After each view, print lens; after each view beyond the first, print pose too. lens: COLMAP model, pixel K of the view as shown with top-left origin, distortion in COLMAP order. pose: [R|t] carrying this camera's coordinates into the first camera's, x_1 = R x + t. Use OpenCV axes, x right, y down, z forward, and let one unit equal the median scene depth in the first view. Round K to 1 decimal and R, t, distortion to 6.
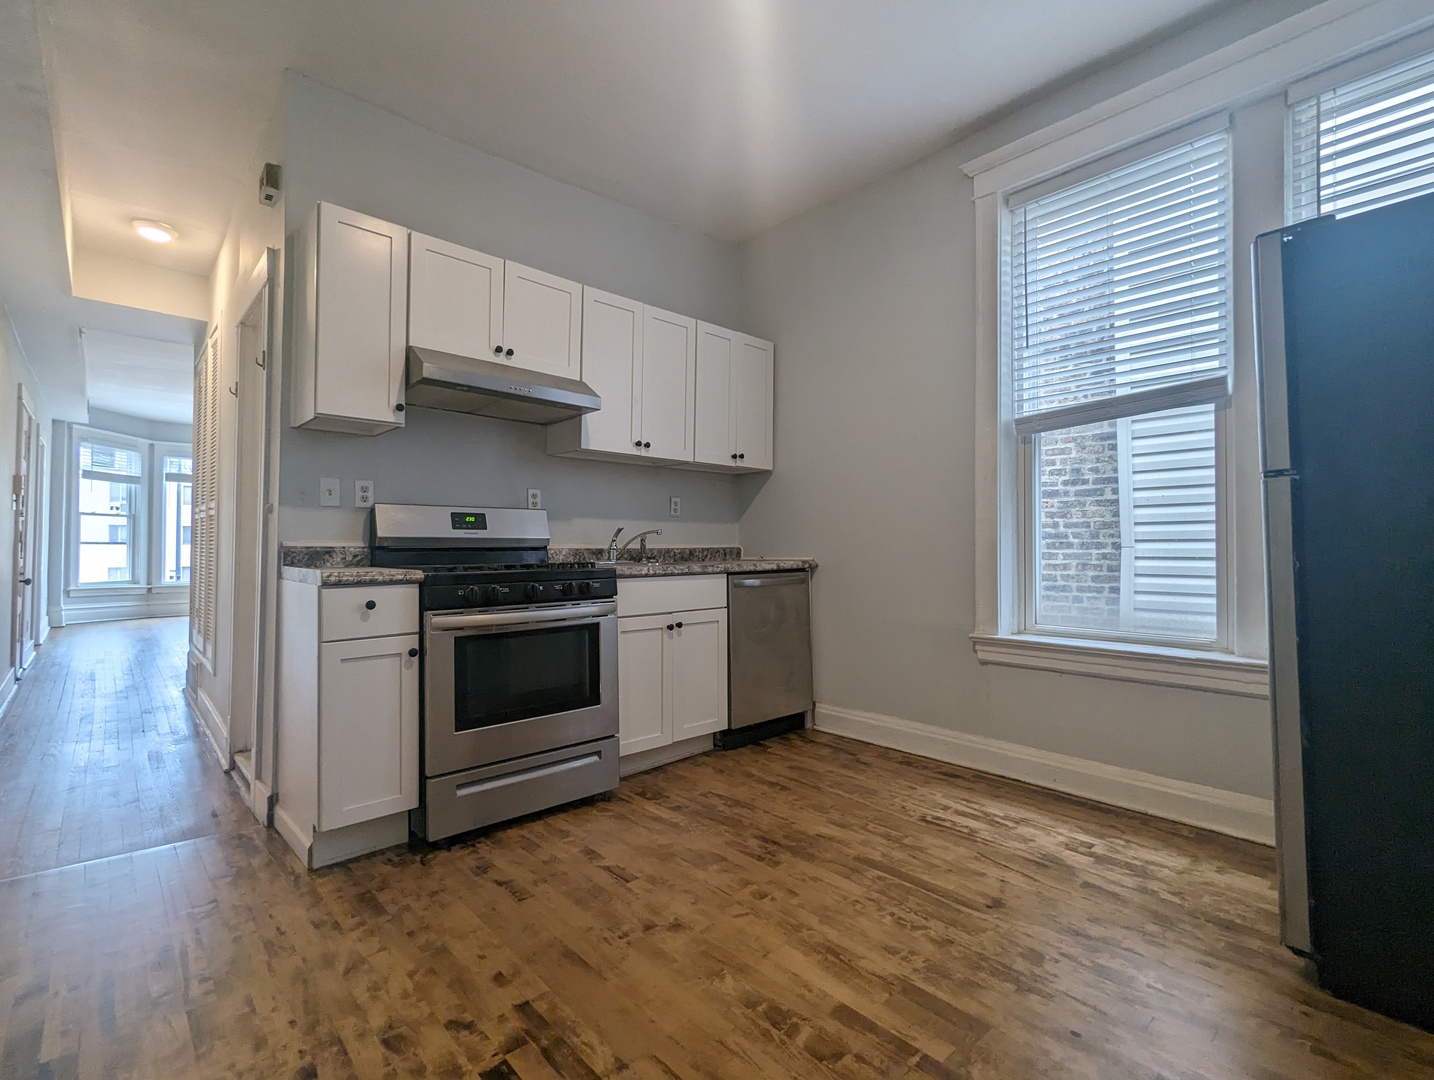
lens RADIAL K [[682.4, 0, 723.4], [0, 682.4, 532.7], [0, 0, 1]] dist [-0.002094, -0.000099]
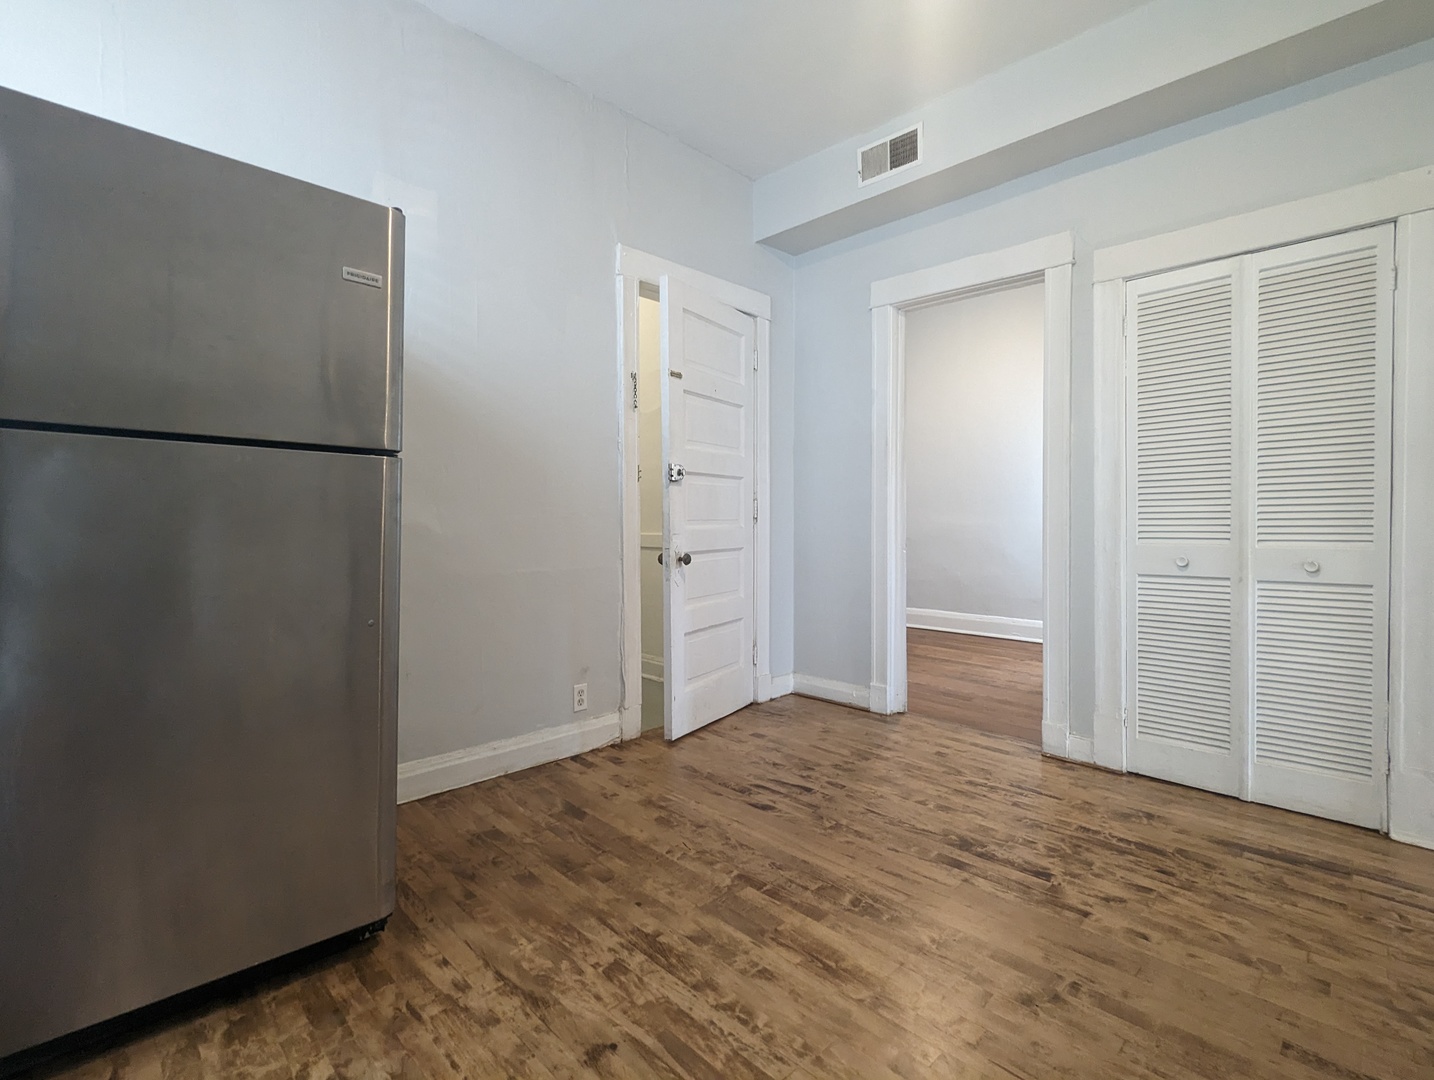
lens RADIAL K [[682.4, 0, 723.4], [0, 682.4, 532.7], [0, 0, 1]] dist [-0.002094, -0.000099]
pose [[-0.998644, 0.000162, -0.052055, 0.372513], [0.000298, 0.999997, -0.002621, 0.031347], [0.052054, -0.002633, -0.998641, 2.024972]]
